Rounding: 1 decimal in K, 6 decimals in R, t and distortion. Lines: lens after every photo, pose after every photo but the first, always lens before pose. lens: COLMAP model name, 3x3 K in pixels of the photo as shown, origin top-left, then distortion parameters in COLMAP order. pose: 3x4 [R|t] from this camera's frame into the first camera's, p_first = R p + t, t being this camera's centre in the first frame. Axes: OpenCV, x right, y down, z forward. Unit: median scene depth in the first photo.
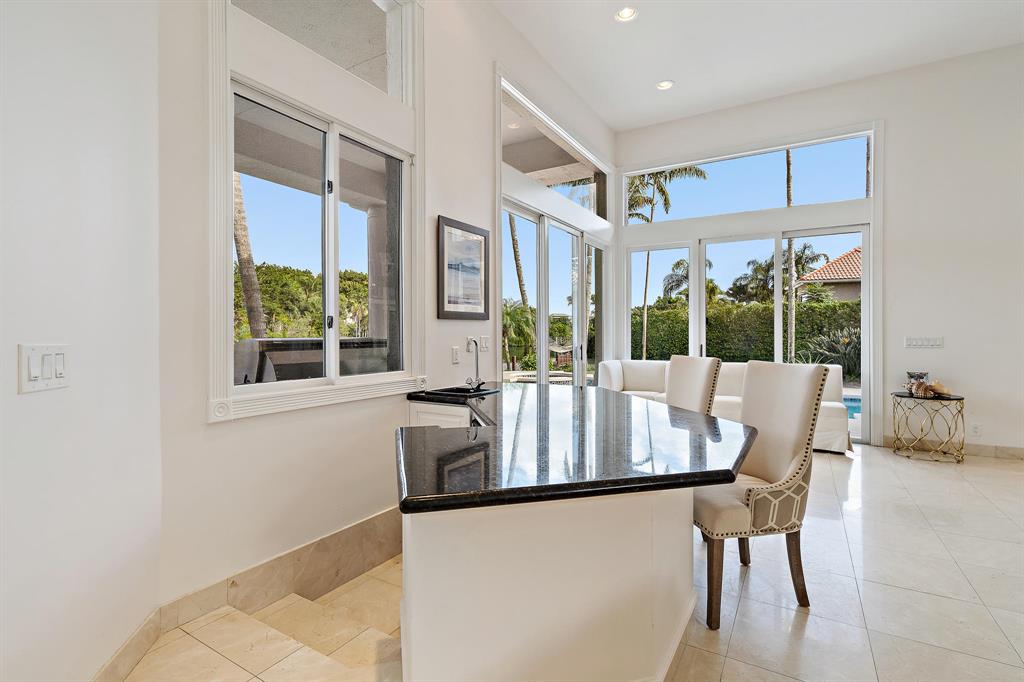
lens RADIAL K [[473.8, 0, 528.1], [0, 473.8, 334.7], [0, 0, 1]] dist [-0.001192, 0.000156]
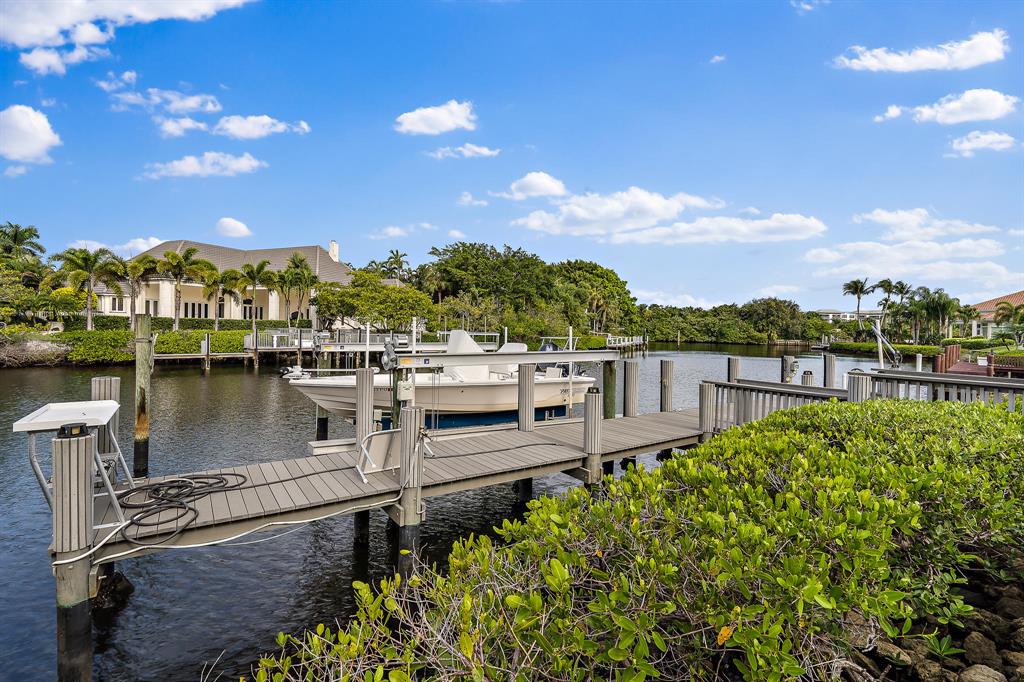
lens RADIAL K [[471.3, 0, 511.4], [0, 471.3, 331.4], [0, 0, 1]] dist [0.000296, -0.000186]
pose [[0.903983, 0.024169, -0.426885, -0.620226], [-0.023401, 0.999701, 0.007044, 0.051004], [0.426928, 0.003622, 0.904279, 0.467759]]
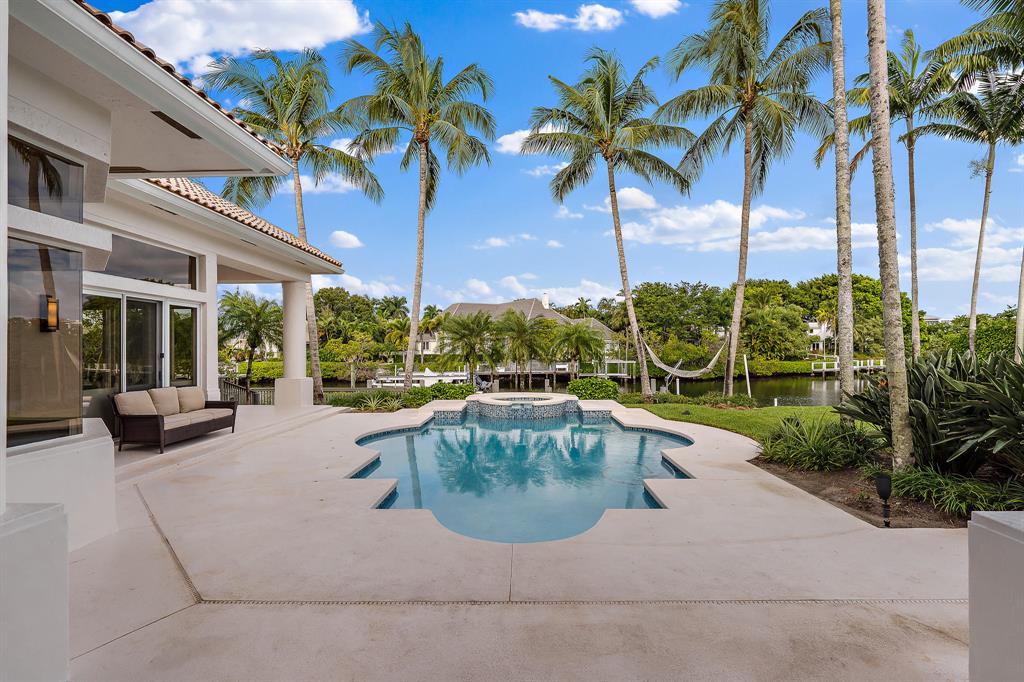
lens RADIAL K [[482.7, 0, 522.6], [0, 482.7, 347.2], [0, 0, 1]] dist [0.000318, 0.000390]
pose [[0.494373, -0.002344, -0.869247, 0.786024], [0.002963, 0.999995, -0.001011, -0.016781], [0.869245, -0.002076, 0.494378, 0.445394]]
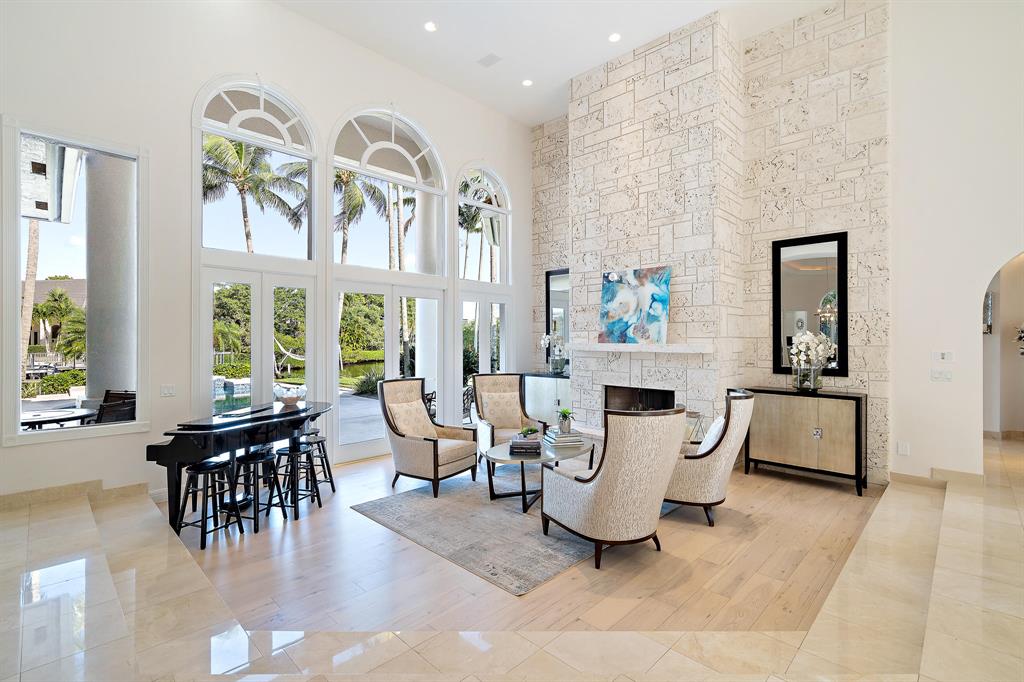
lens RADIAL K [[464.7, 0, 511.4], [0, 464.7, 339.9], [0, 0, 1]] dist [-0.001208, 0.000132]
pose [[0.967861, 0.004234, -0.251450, 1.027973], [-0.004105, 0.999991, 0.001036, -0.017801], [0.251452, 0.000029, 0.967870, 0.053213]]
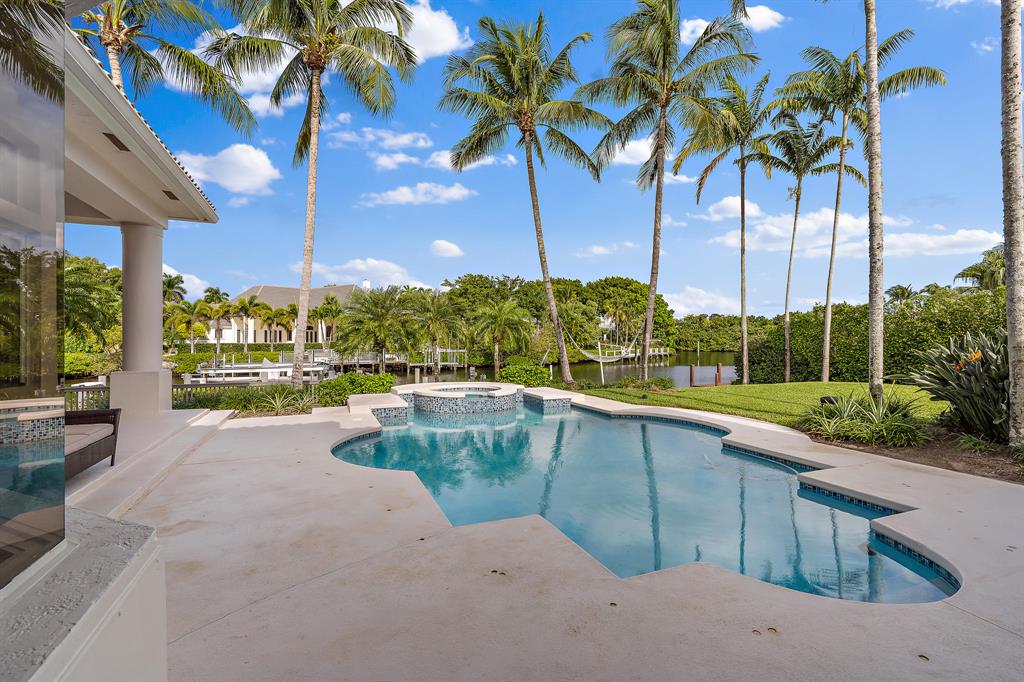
lens RADIAL K [[468.3, 0, 517.4], [0, 468.3, 339.7], [0, 0, 1]] dist [-0.000479, 0.001571]
pose [[0.798390, 0.003862, -0.602128, 0.528772], [-0.002606, 0.999992, 0.002958, -0.003601], [0.602135, -0.000792, 0.798394, 0.343094]]
